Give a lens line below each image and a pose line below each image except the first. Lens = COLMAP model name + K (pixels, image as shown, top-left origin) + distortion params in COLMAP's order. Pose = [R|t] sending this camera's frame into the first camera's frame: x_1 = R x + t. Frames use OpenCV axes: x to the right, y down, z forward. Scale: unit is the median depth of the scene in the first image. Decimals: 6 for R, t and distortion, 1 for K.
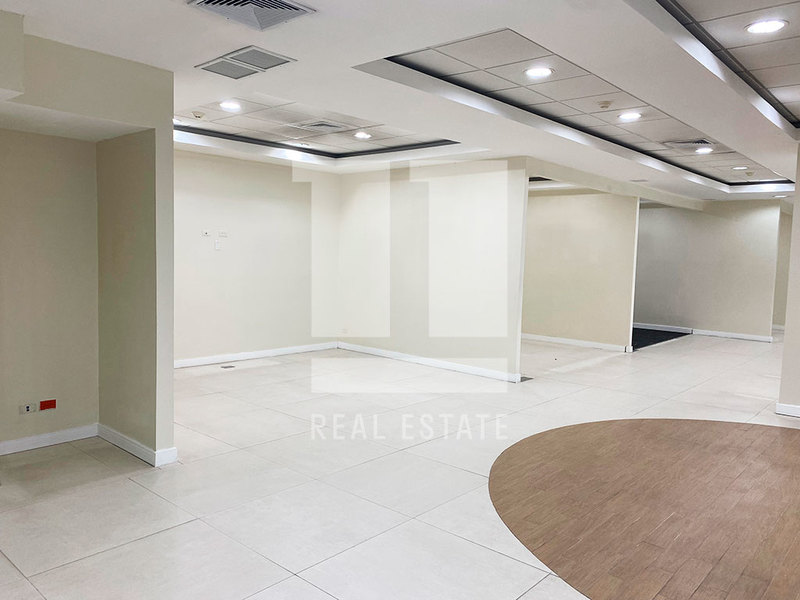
lens RADIAL K [[607.1, 0, 400.0], [0, 607.1, 300.0], [0, 0, 1]] dist [0.072191, -0.100631]
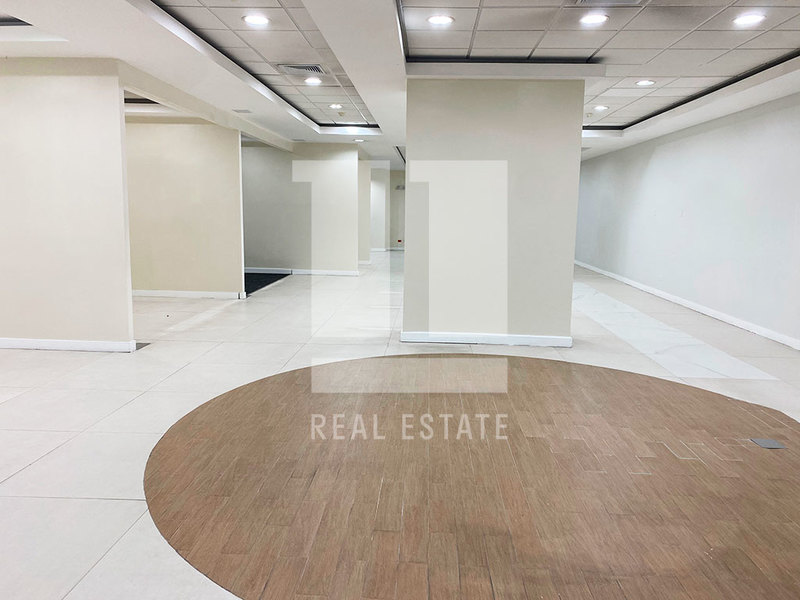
lens RADIAL K [[607.1, 0, 400.0], [0, 607.1, 300.0], [0, 0, 1]] dist [0.072191, -0.100631]
pose [[0.782526, -0.106380, 0.613462, -0.015575], [0.052973, 0.993098, 0.104640, 0.001896], [-0.620360, -0.049387, 0.782761, 0.124705]]
